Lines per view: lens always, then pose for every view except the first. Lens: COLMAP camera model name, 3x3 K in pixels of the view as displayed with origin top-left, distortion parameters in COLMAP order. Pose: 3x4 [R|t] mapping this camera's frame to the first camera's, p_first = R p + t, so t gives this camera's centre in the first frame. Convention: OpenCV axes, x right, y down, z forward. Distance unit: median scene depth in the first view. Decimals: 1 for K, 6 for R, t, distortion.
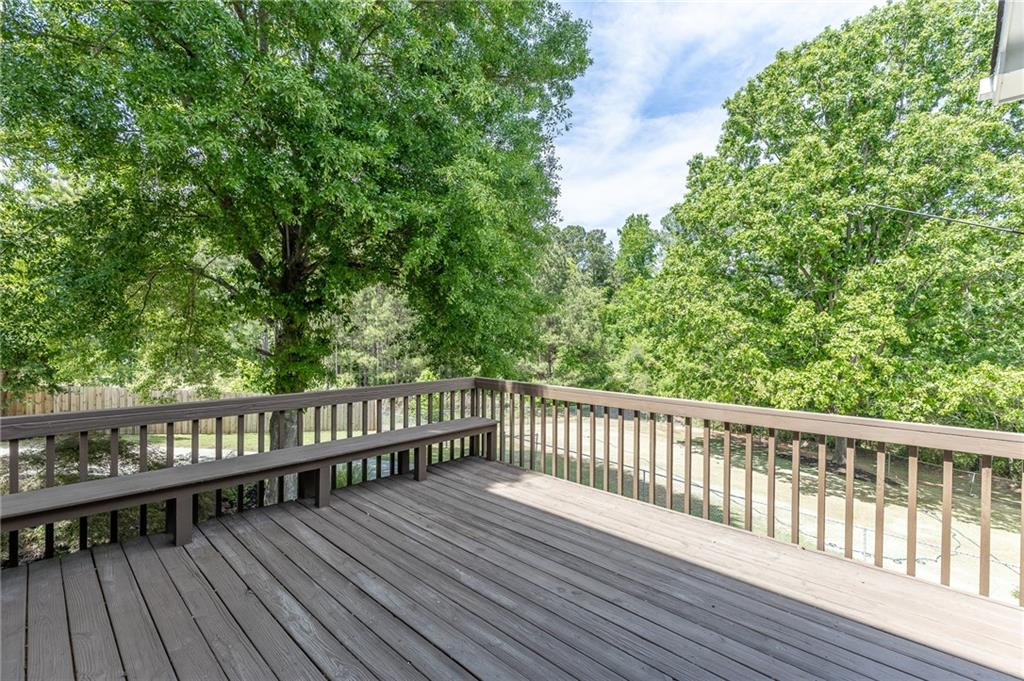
lens RADIAL K [[456.3, 0, 519.1], [0, 456.3, 340.7], [0, 0, 1]] dist [0.009472, -0.002172]
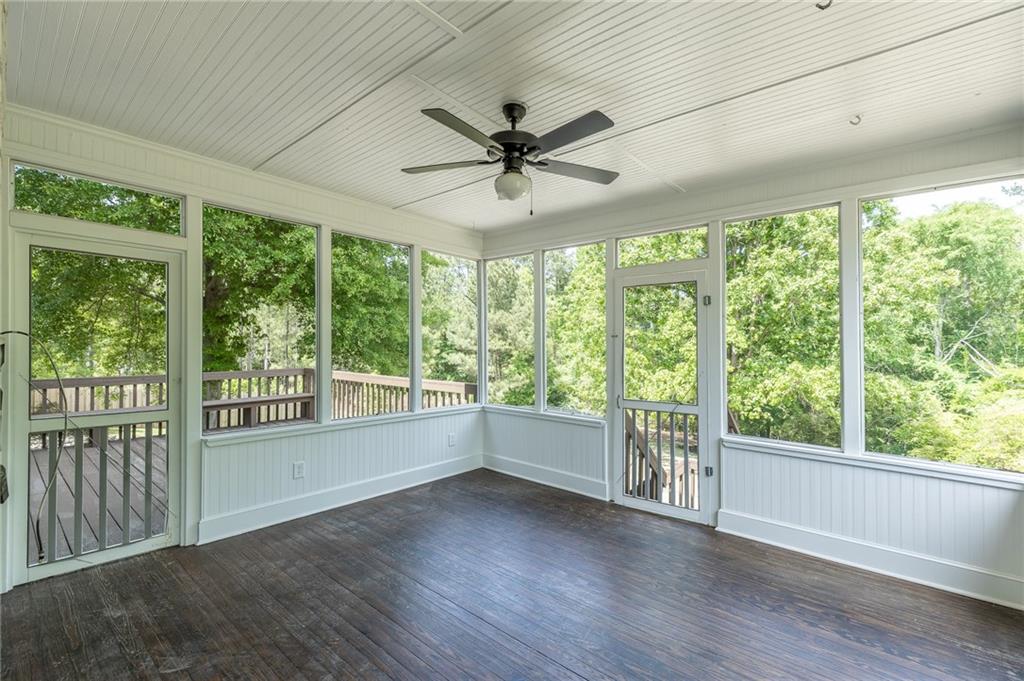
lens RADIAL K [[456.3, 0, 519.6], [0, 456.3, 341.4], [0, 0, 1]] dist [0.009472, -0.002172]
pose [[0.999270, 0.000187, 0.038201, 0.213886], [0.000266, 0.999930, -0.011863, 0.003562], [-0.038201, 0.011864, 0.999200, -0.222636]]
